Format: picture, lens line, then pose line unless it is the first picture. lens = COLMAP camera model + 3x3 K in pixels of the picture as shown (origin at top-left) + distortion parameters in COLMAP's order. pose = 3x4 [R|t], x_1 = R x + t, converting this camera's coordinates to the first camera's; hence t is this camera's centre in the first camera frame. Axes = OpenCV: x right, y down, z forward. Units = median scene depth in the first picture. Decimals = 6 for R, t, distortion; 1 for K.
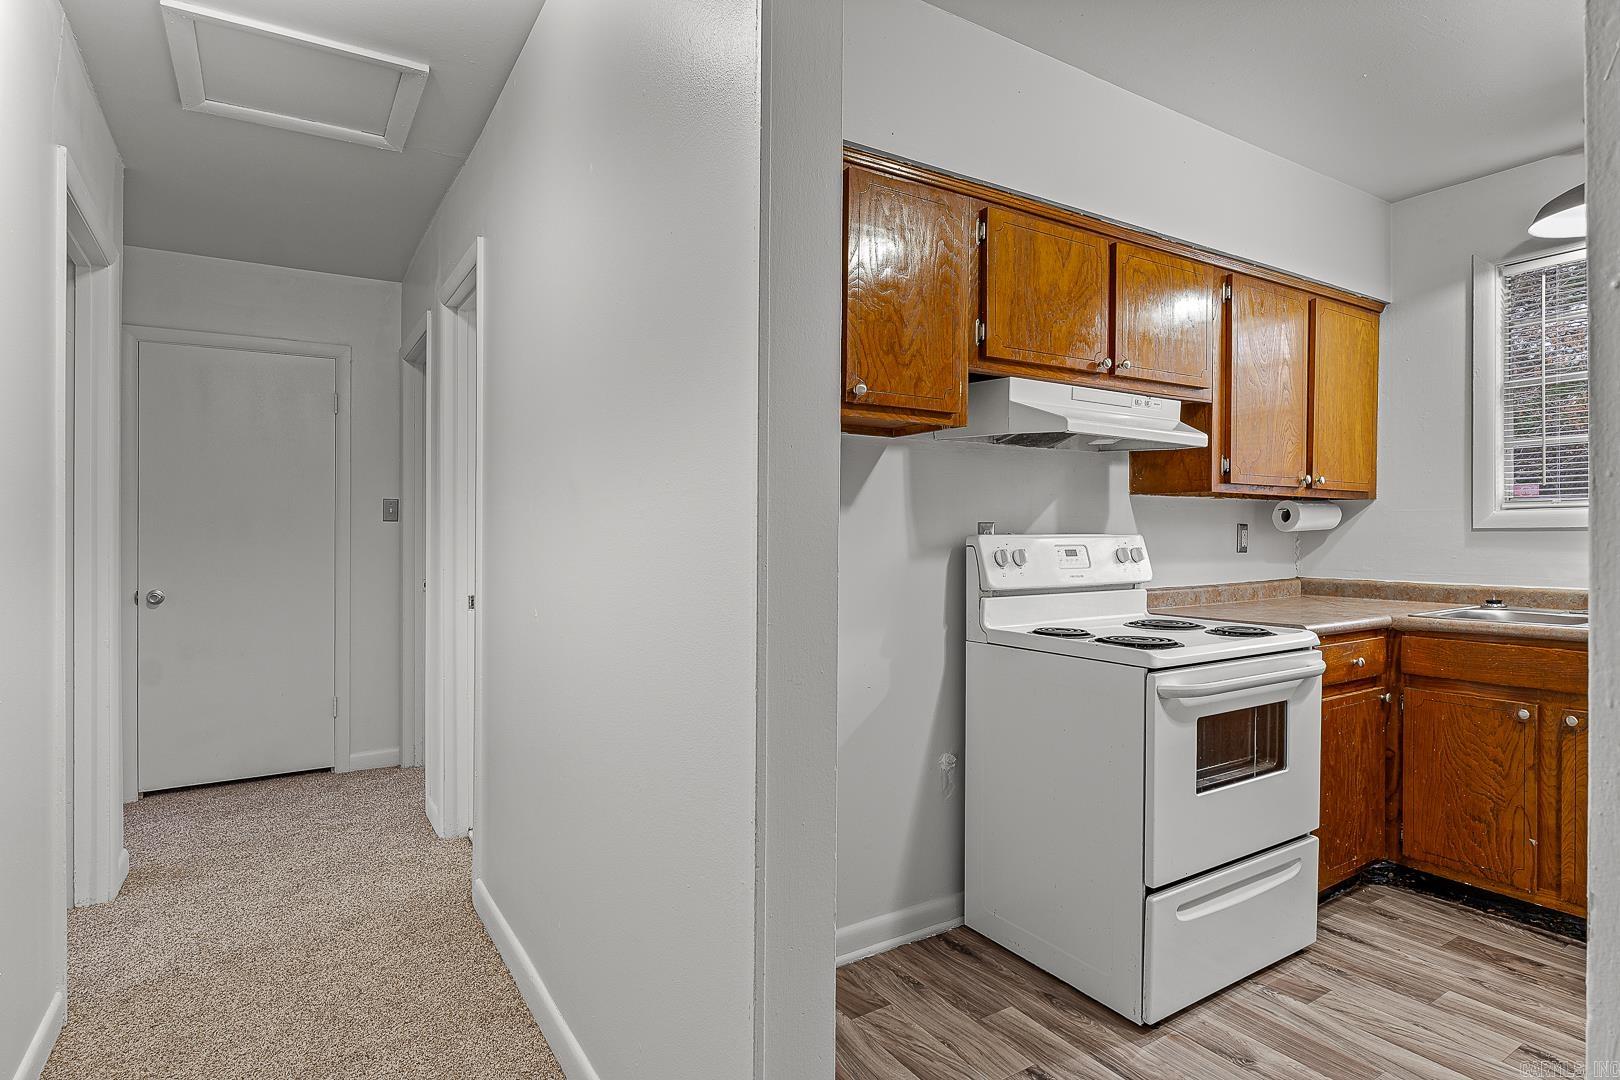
lens RADIAL K [[841.1, 0, 810.0], [0, 841.1, 540.0], [0, 0, 1]] dist [-0.002153, -0.001926]
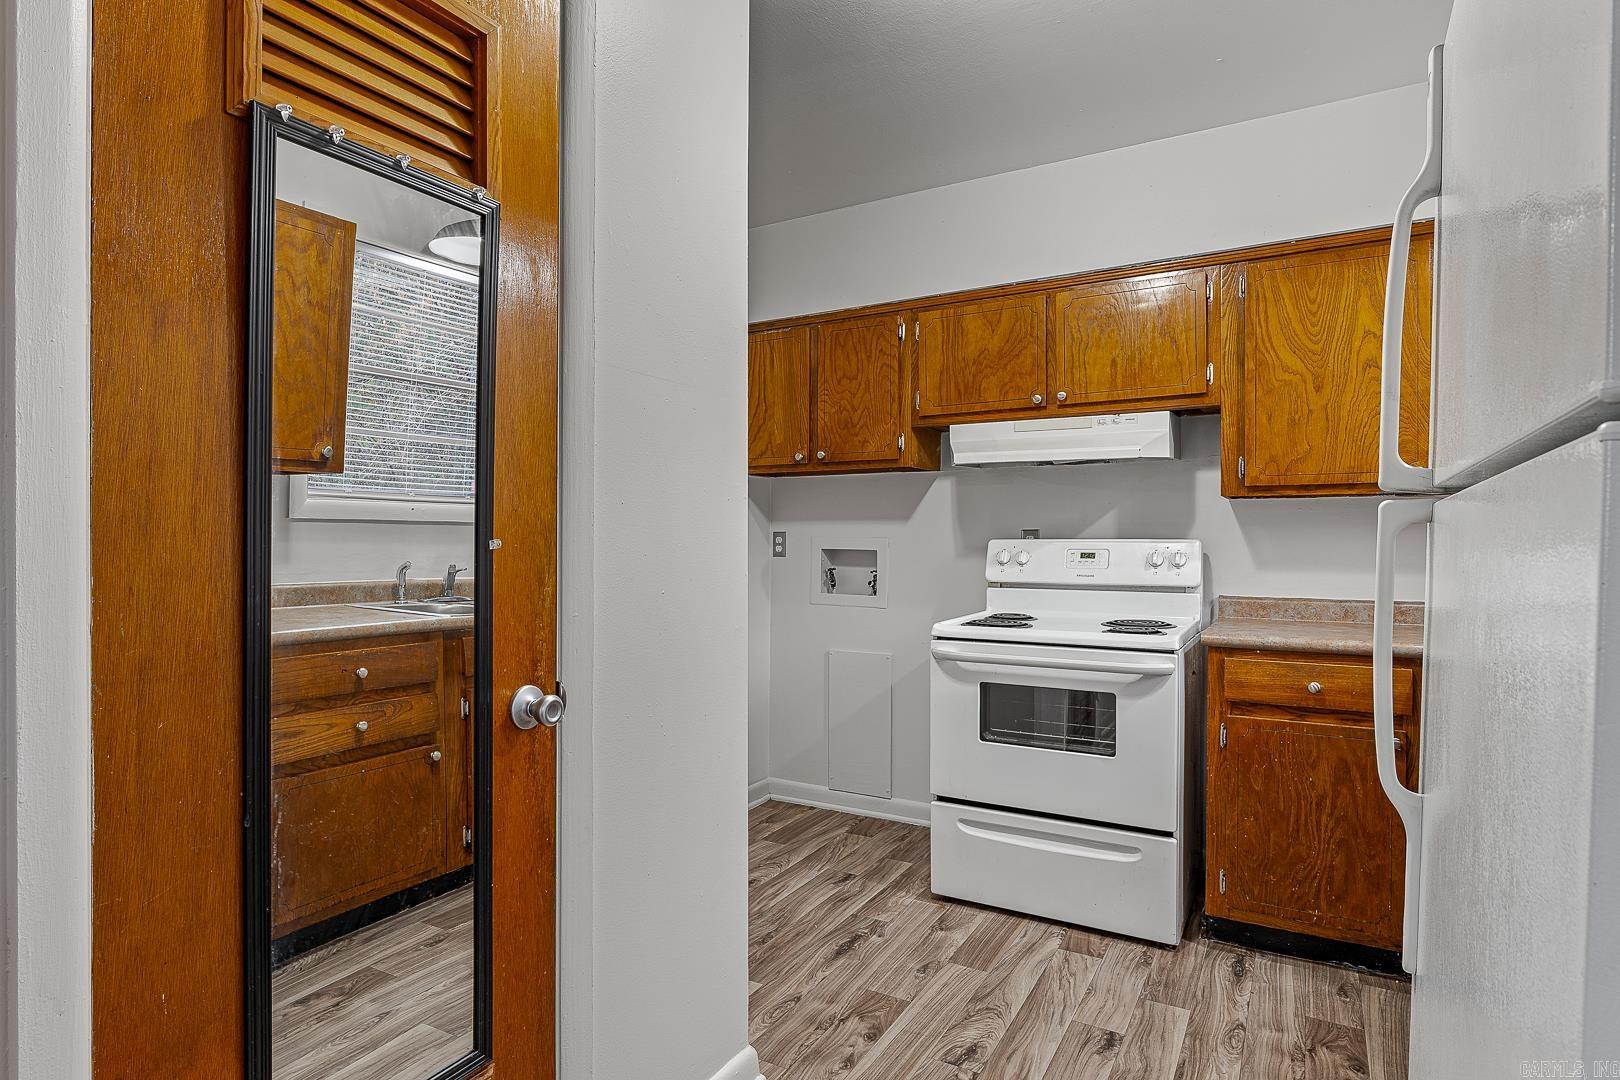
lens RADIAL K [[861.5, 0, 810.0], [0, 861.5, 540.0], [0, 0, 1]] dist [-0.003038, -0.000005]
pose [[0.461836, 0.003796, -0.886957, 1.154892], [-0.004124, 0.999989, 0.002132, -0.006234], [0.886956, 0.002673, 0.461847, 0.118305]]
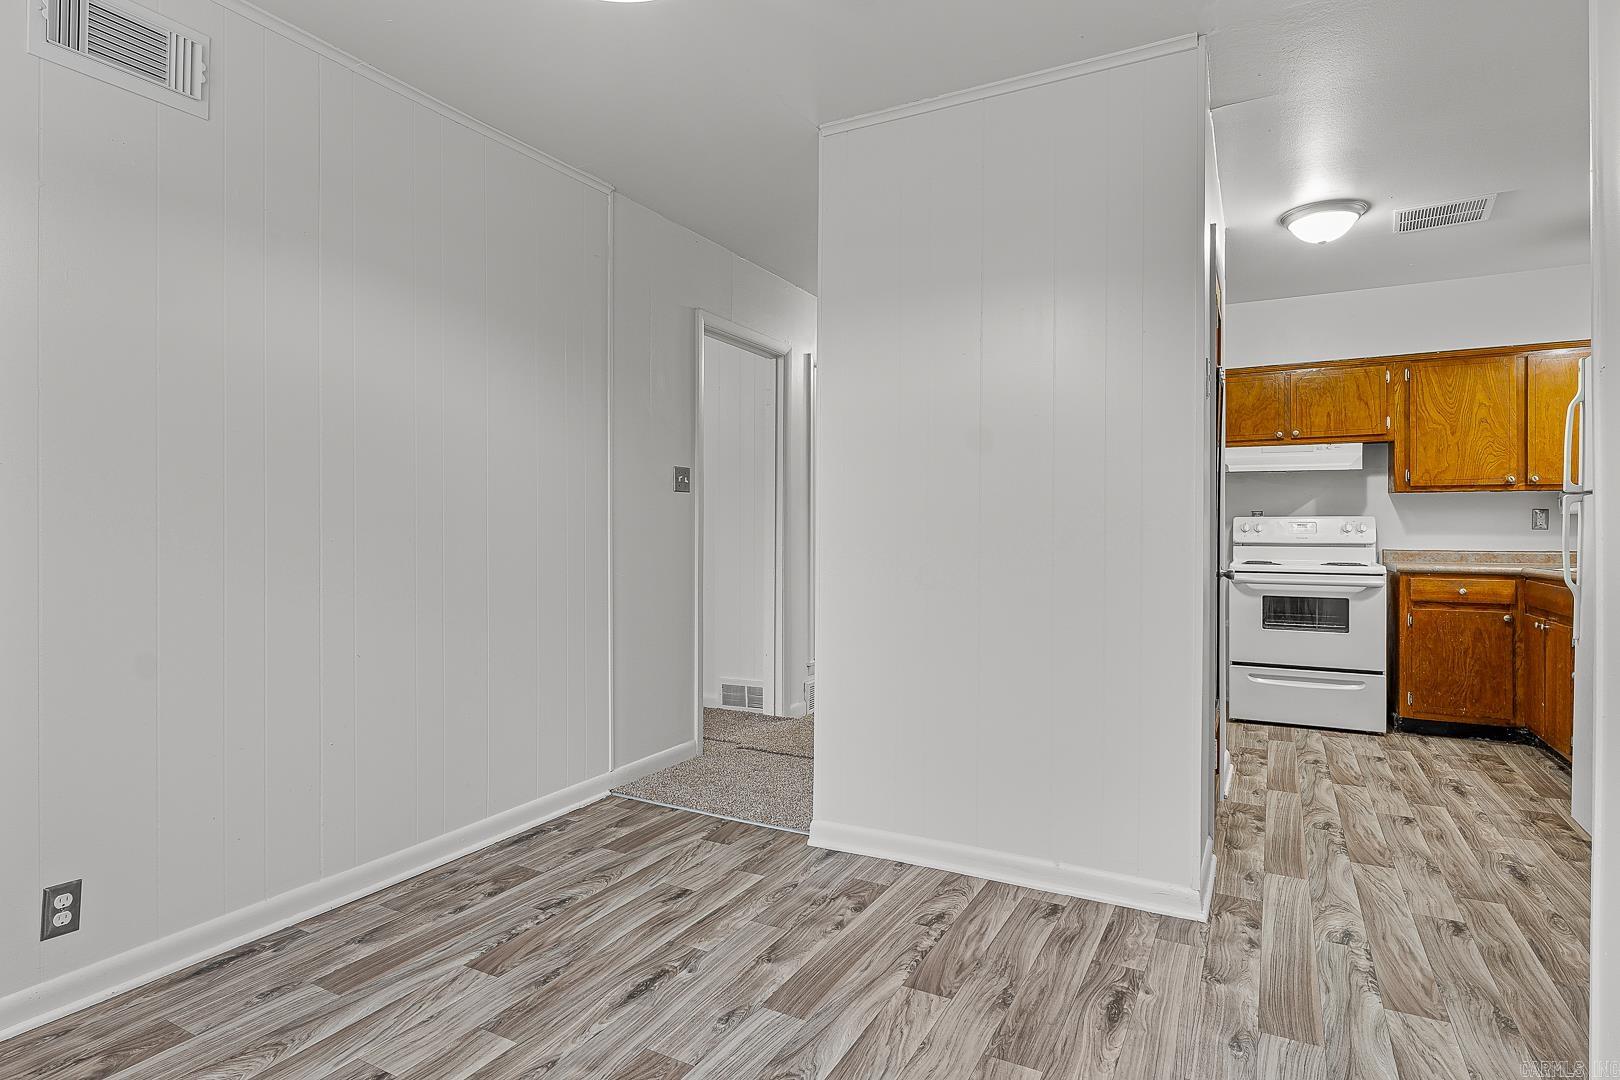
lens RADIAL K [[862.1, 0, 807.2], [0, 862.1, 519.2], [0, 0, 1]] dist [0.001738, 0.000488]
pose [[0.491869, -0.006450, -0.870645, 1.450745], [-0.005927, 0.999925, -0.010757, 0.027602], [0.870649, 0.010451, 0.491794, -0.951287]]
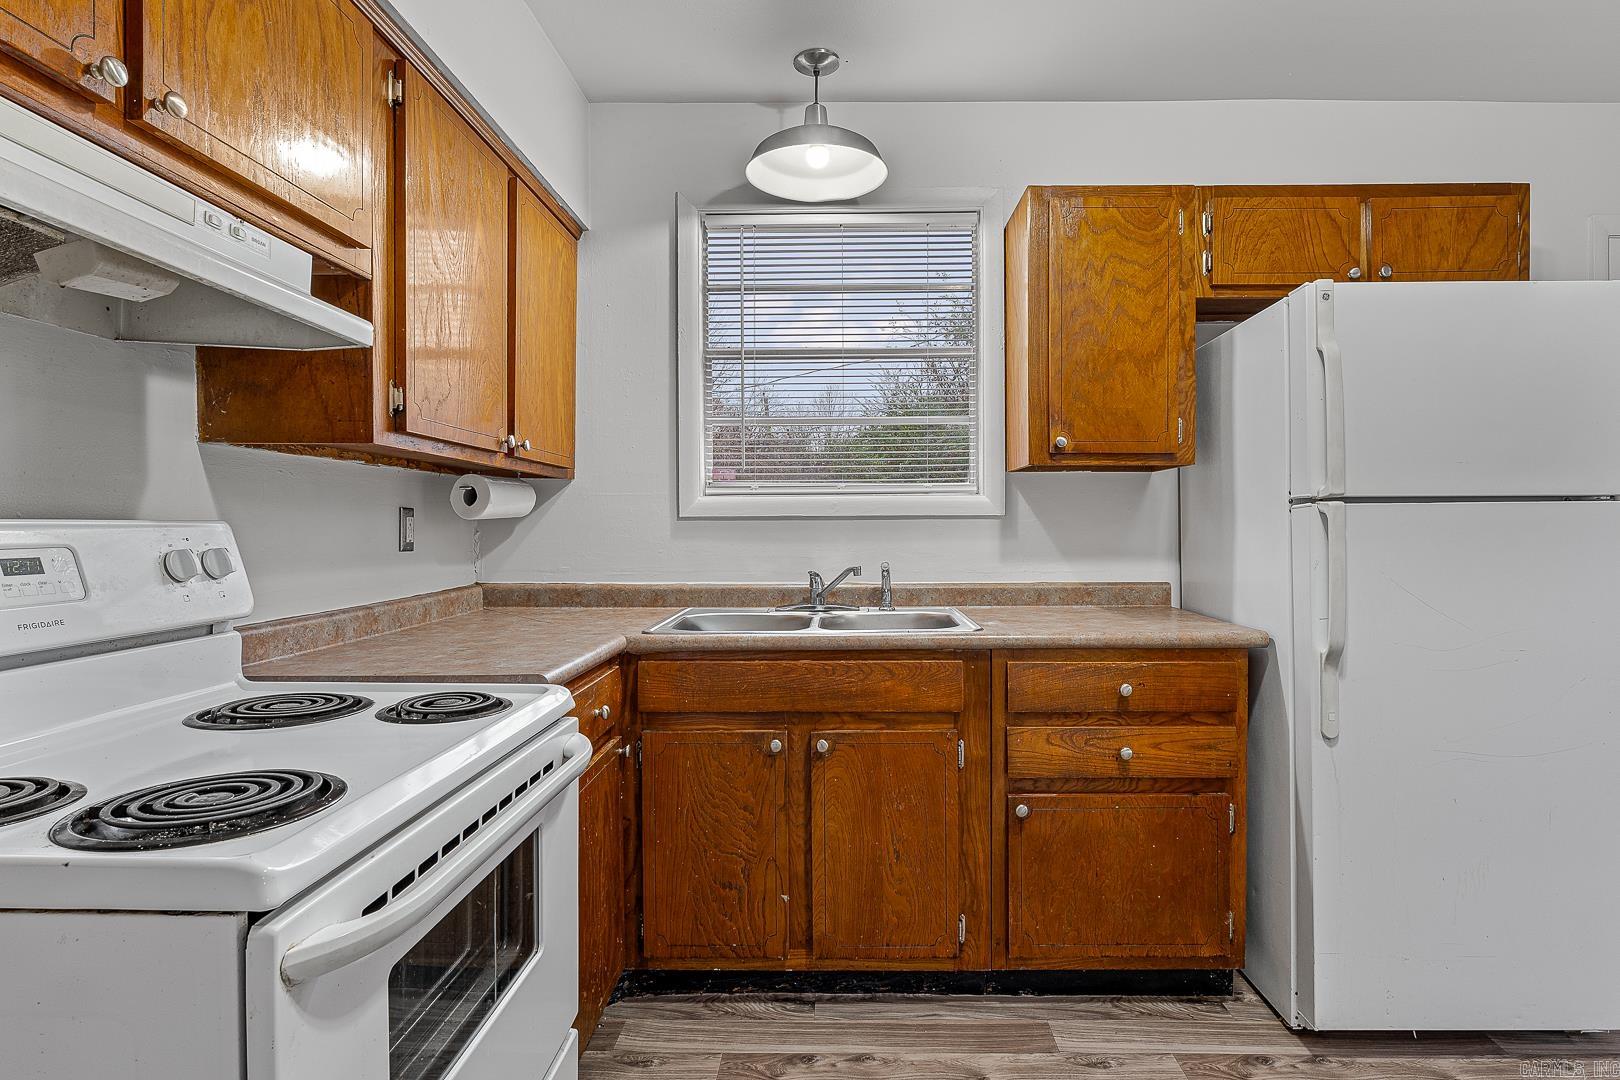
lens RADIAL K [[843.0, 0, 849.0], [0, 843.0, 544.0], [0, 0, 1]] dist [-0.010910, 0.000342]
pose [[0.533449, -0.017012, 0.845661, 0.183899], [0.005239, 0.999845, 0.016809, 0.000133], [-0.845816, -0.004536, 0.533456, 0.455881]]
